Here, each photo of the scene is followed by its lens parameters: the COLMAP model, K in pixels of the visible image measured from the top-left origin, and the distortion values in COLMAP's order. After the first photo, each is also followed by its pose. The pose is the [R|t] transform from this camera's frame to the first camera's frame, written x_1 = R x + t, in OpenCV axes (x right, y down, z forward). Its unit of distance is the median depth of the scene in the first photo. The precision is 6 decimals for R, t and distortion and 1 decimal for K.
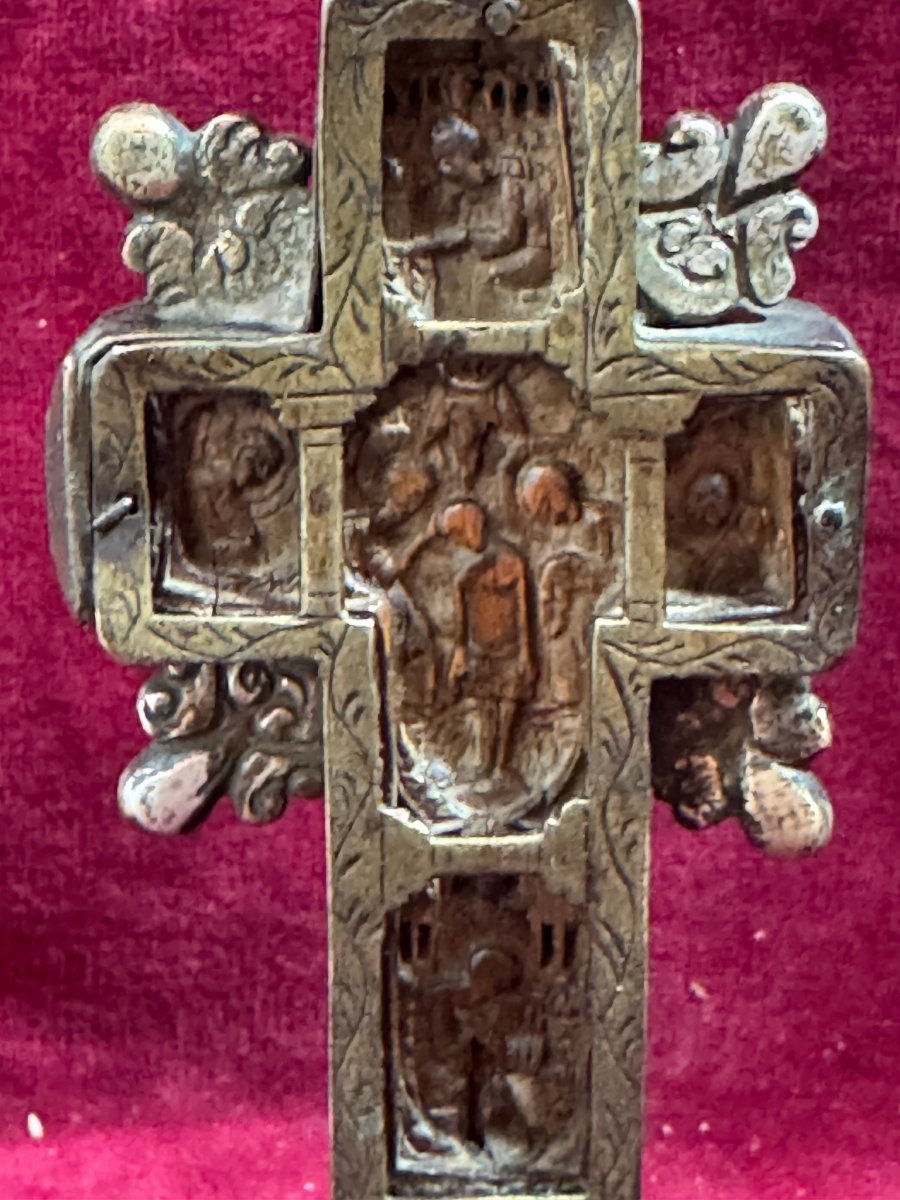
lens RADIAL K [[2717.8, 0, 563.4], [0, 2717.8, 598.7], [0, 0, 1]] dist [-0.059950, 0.253572]
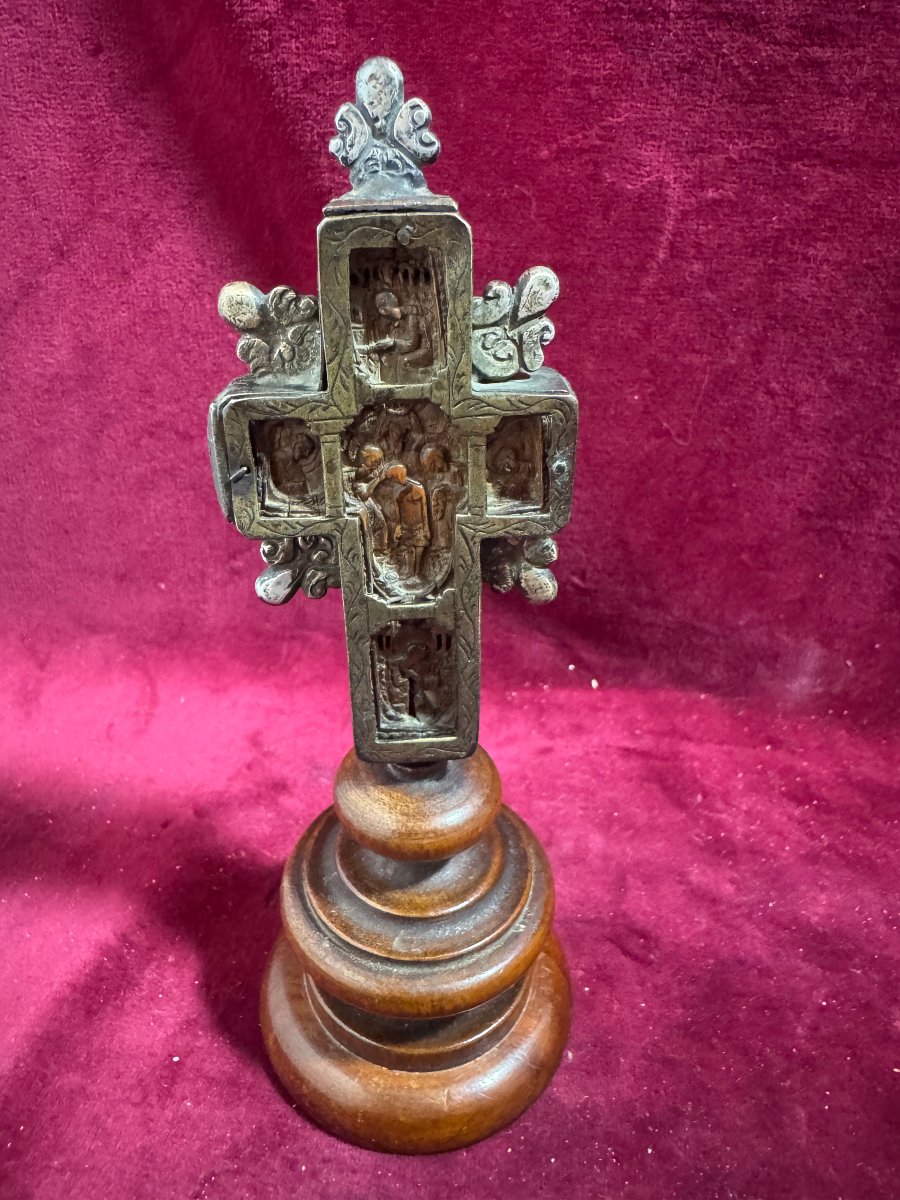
lens RADIAL K [[890.0, 0, 450.0], [0, 890.0, 600.0], [0, 0, 1]] dist [-0.003584, -0.002216]
pose [[0.999871, -0.014161, -0.007616, 0.011503], [0.015279, 0.984332, 0.175662, -0.054007], [0.005009, -0.175755, 0.984421, 0.256255]]
